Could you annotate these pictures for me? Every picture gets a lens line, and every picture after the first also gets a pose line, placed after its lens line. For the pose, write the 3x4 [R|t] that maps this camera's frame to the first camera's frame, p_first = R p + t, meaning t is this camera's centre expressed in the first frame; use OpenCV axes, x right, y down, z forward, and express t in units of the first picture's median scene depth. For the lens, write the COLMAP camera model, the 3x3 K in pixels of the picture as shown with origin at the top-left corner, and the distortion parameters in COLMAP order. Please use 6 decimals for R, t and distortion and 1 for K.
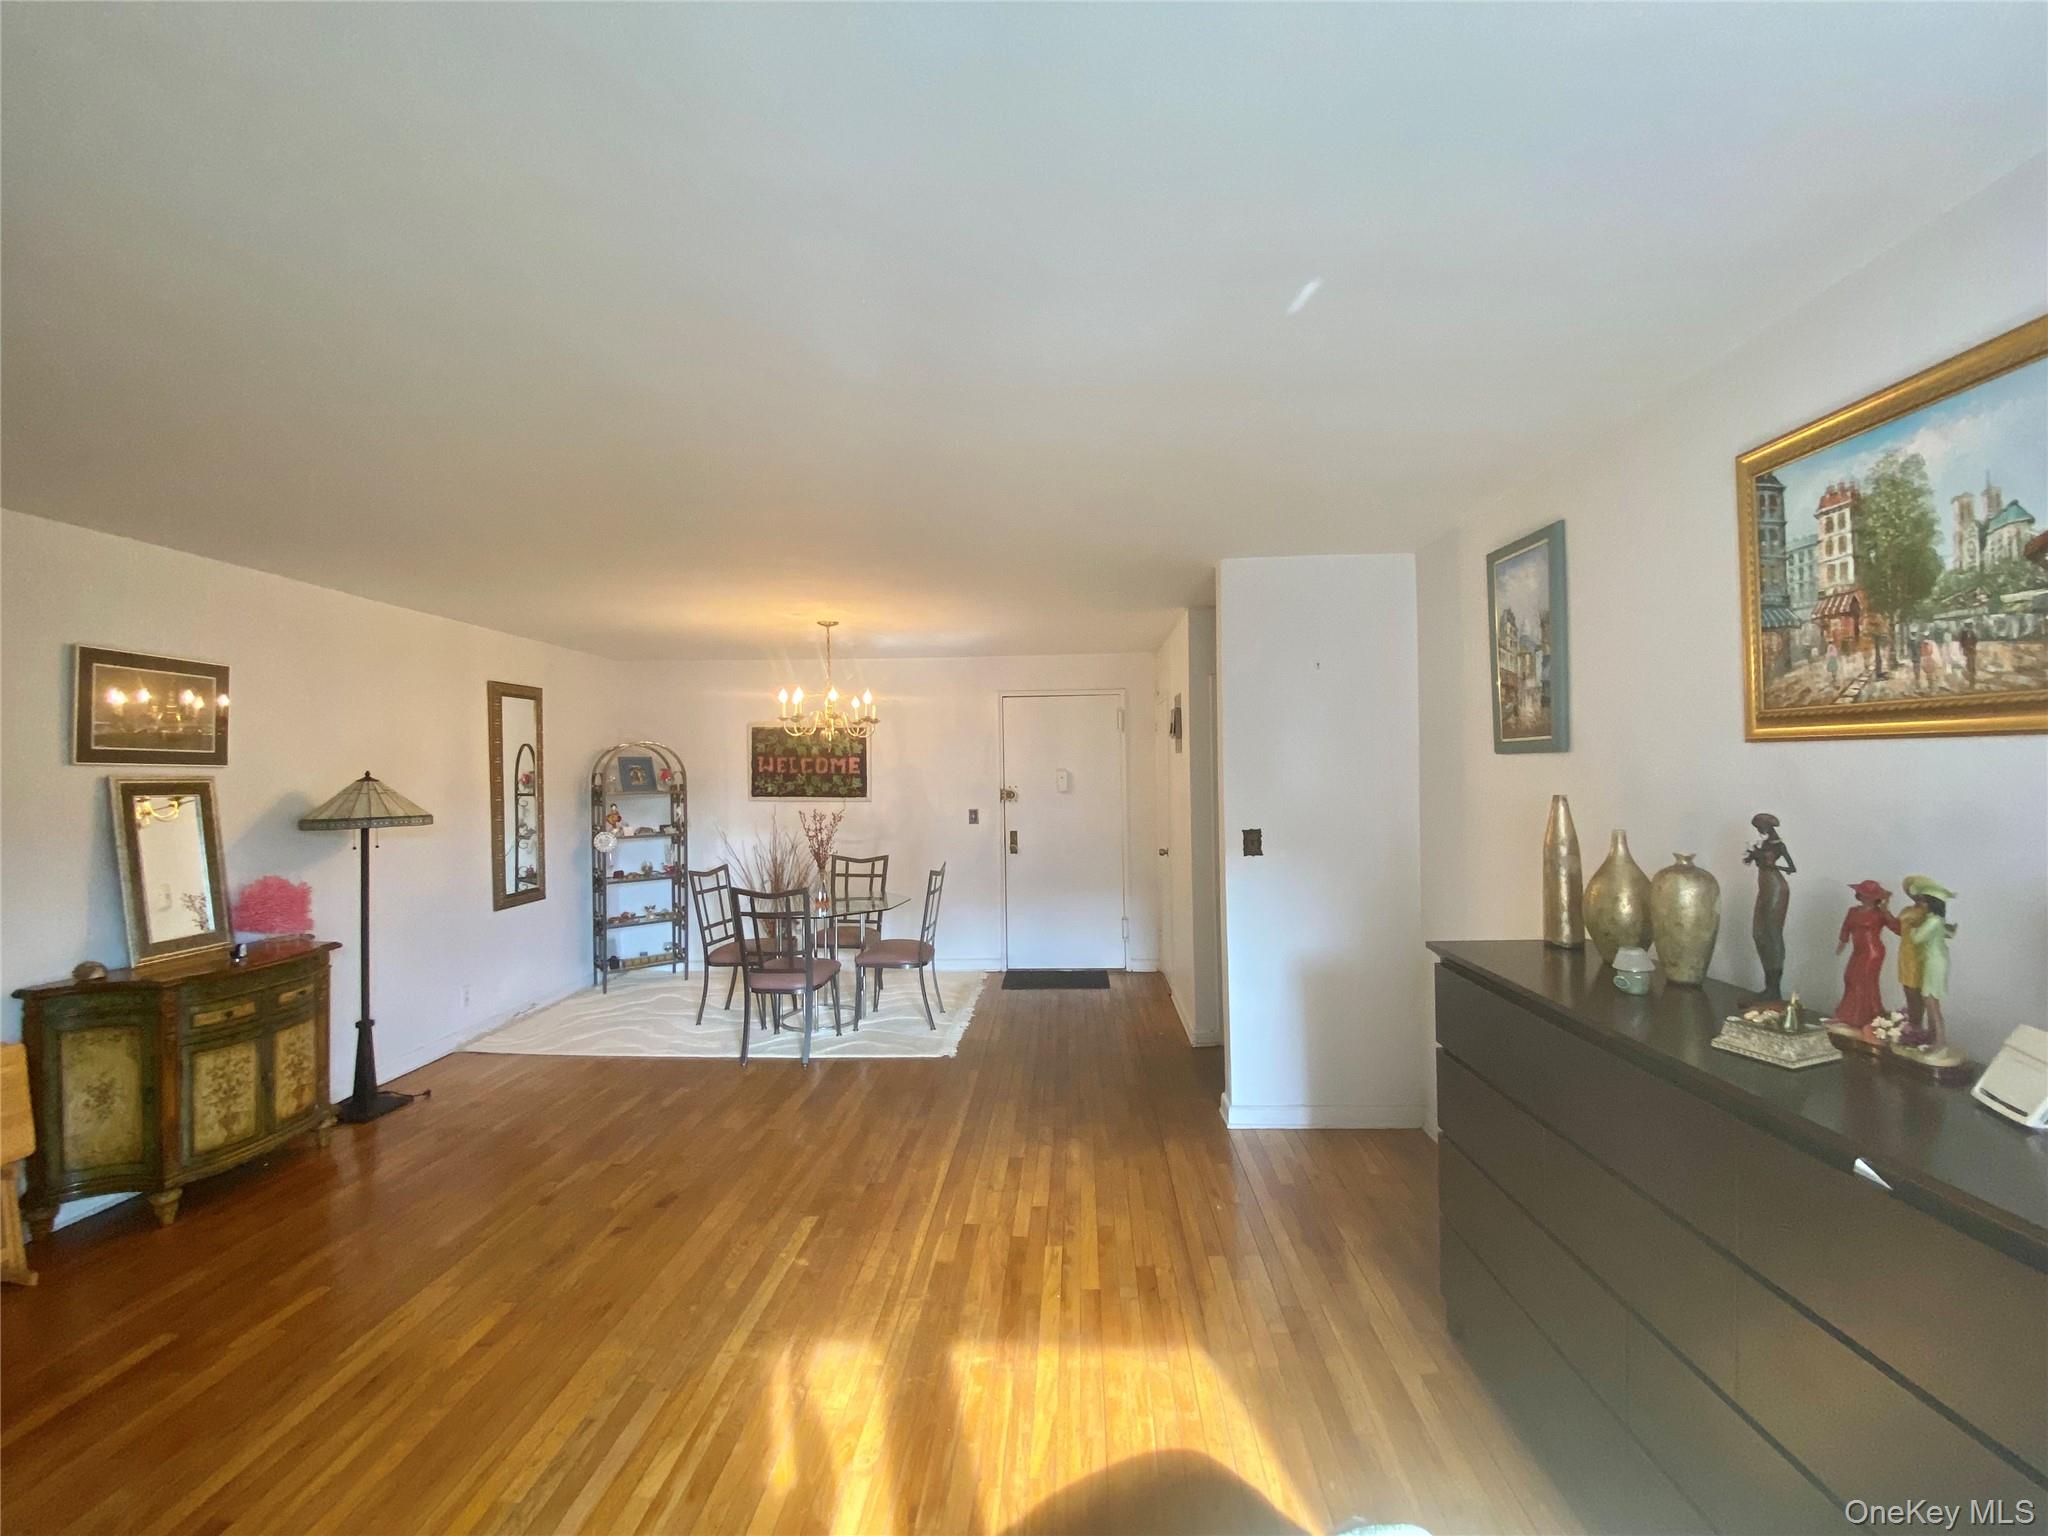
lens RADIAL K [[838.7, 0, 1024.9], [0, 838.7, 768.7], [0, 0, 1]] dist [0.019070, -0.022080]
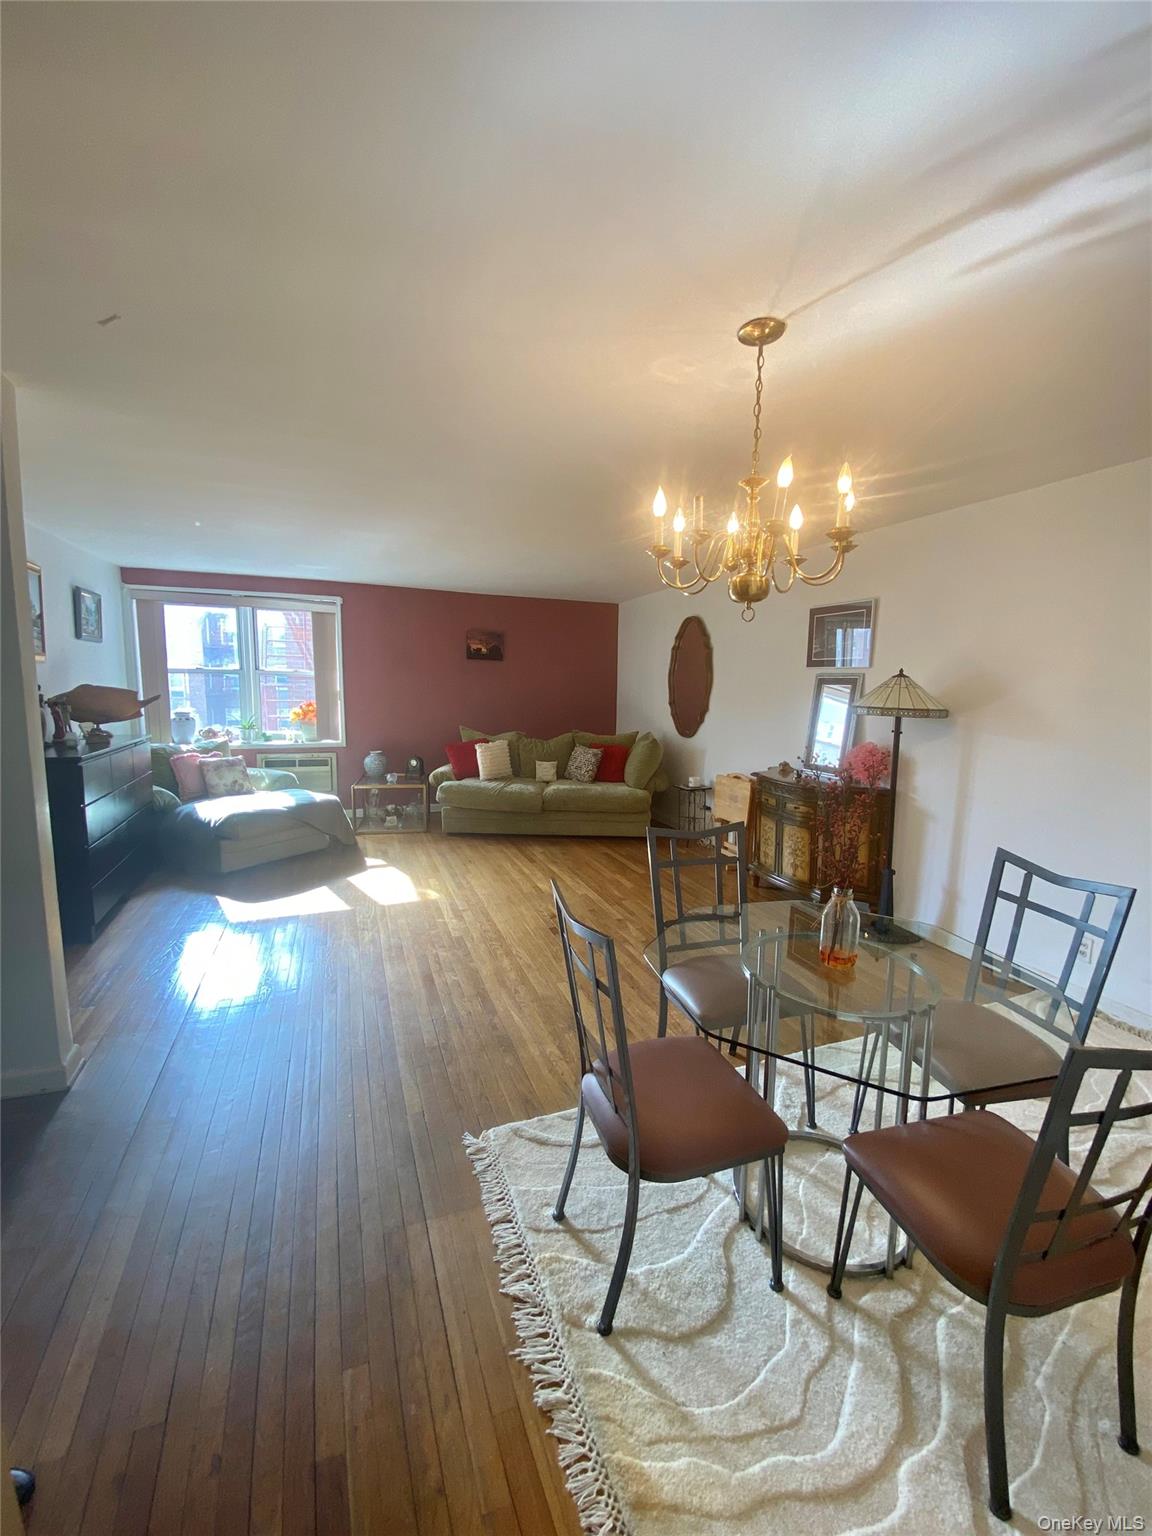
lens RADIAL K [[629.1, 0, 576.3], [0, 629.1, 769.0], [0, 0, 1]] dist [0.019070, -0.022080]
pose [[-0.911836, 0.058671, -0.406342, 0.030641], [0.002230, 0.990429, 0.138002, 0.034693], [0.410550, 0.124929, -0.903240, 2.950435]]
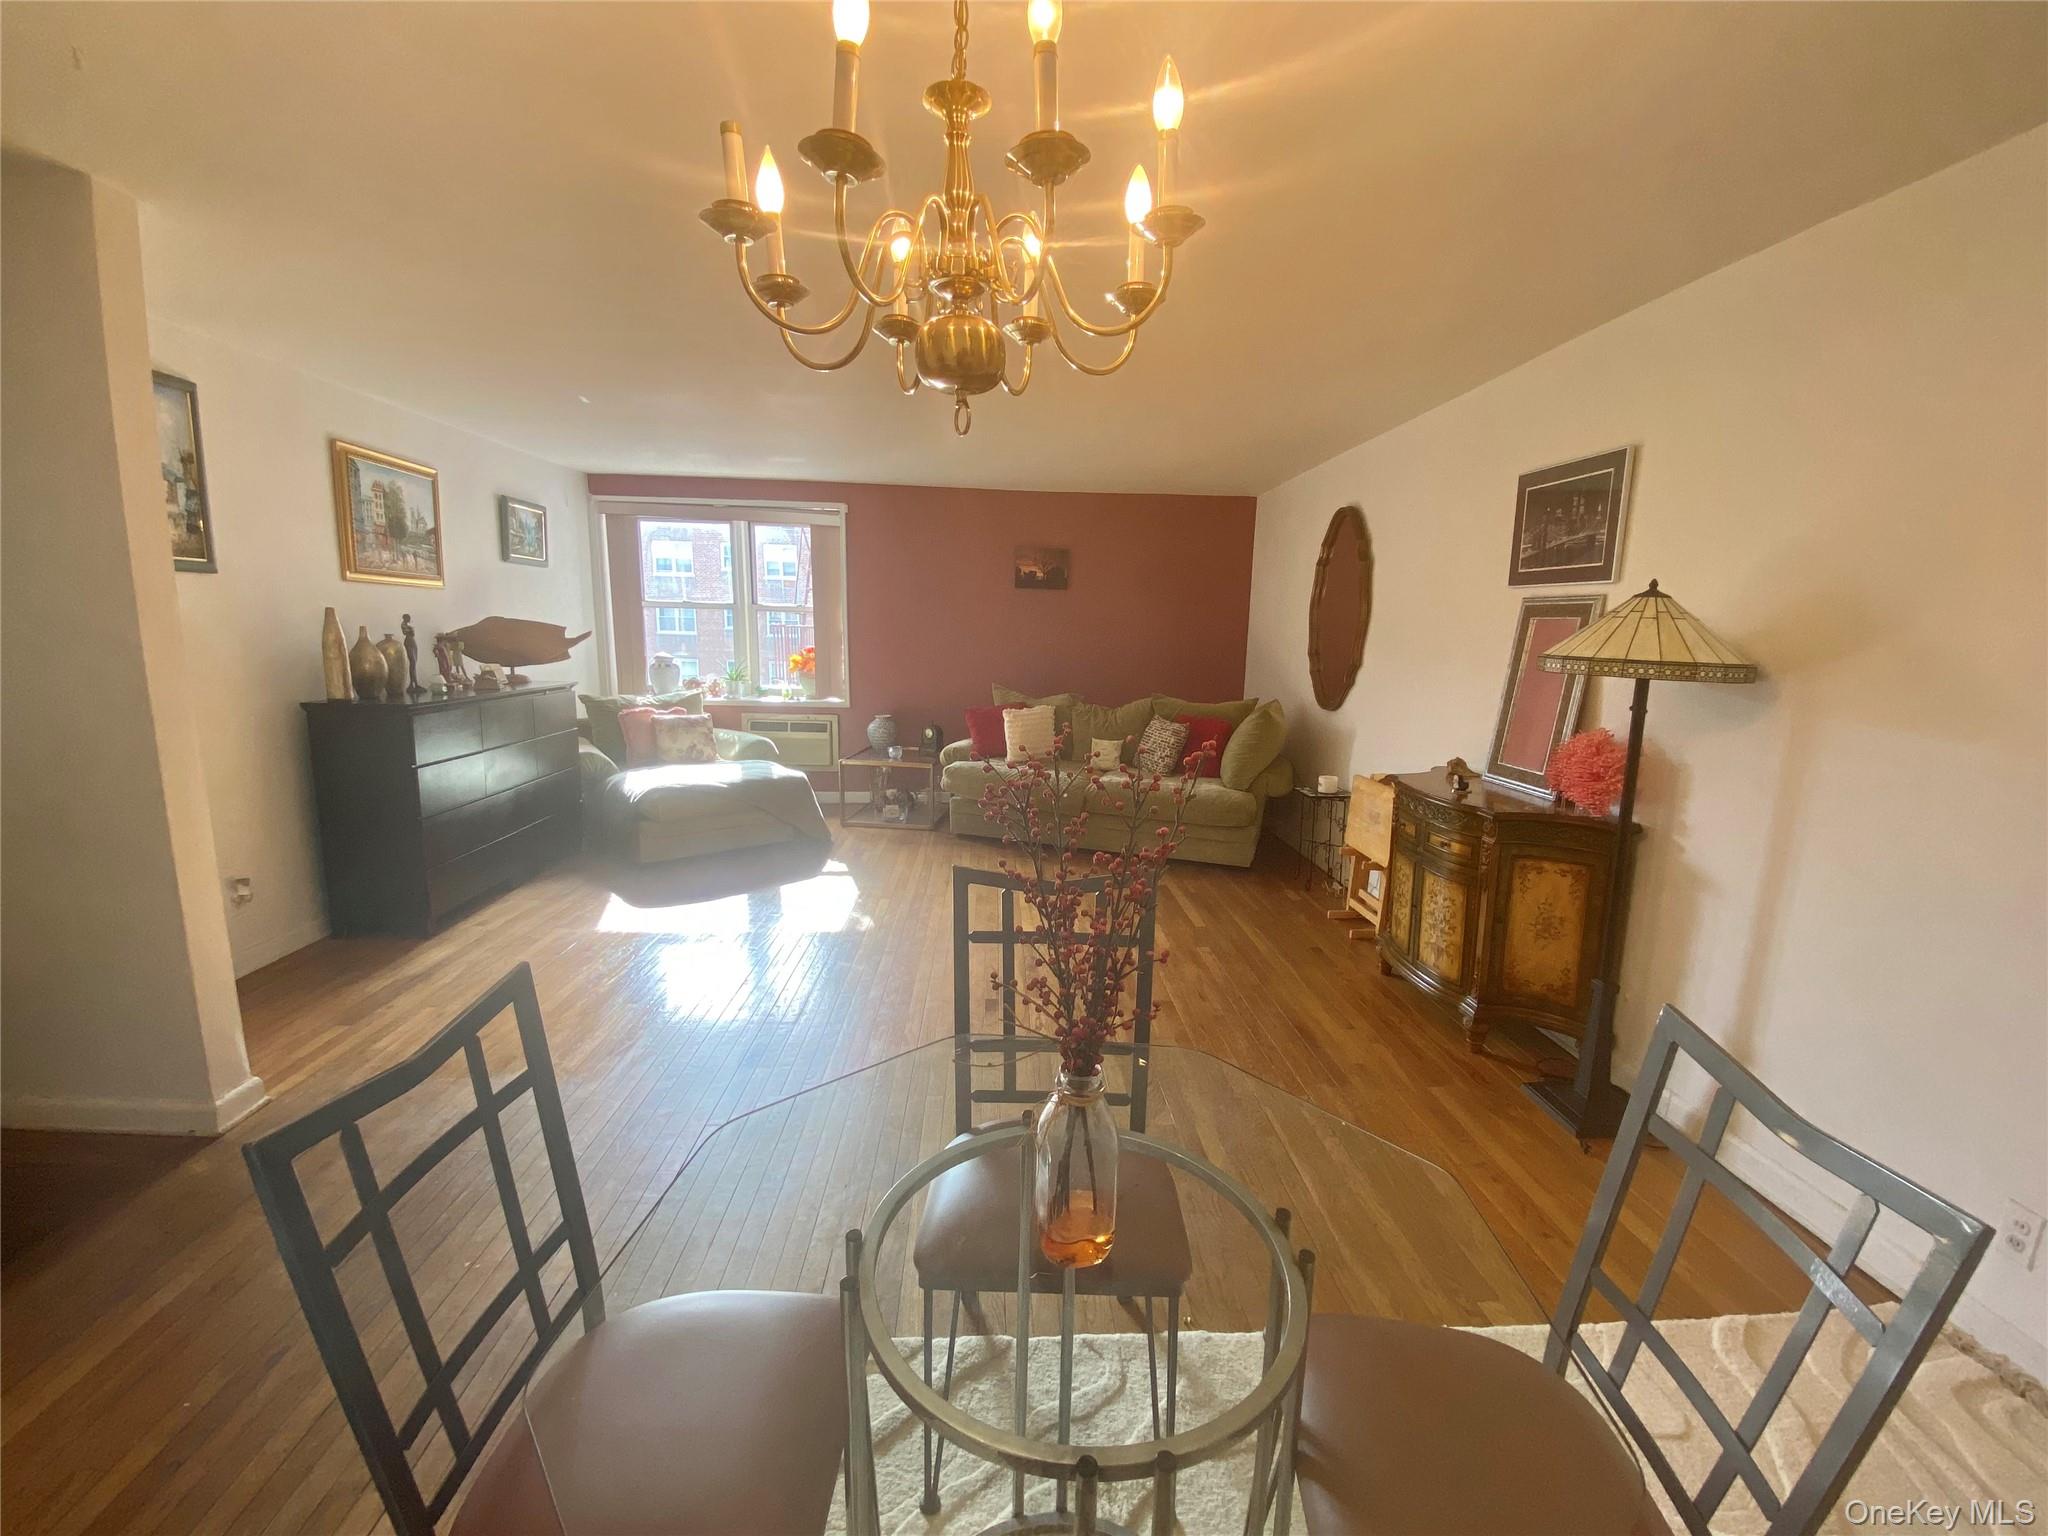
lens RADIAL K [[838.7, 0, 1024.9], [0, 838.7, 768.7], [0, 0, 1]] dist [0.019070, -0.022080]
pose [[-0.994905, 0.012929, -0.099987, -0.515351], [-0.003562, 0.986617, 0.163017, 0.069502], [0.100756, 0.162542, -0.981544, 2.786390]]
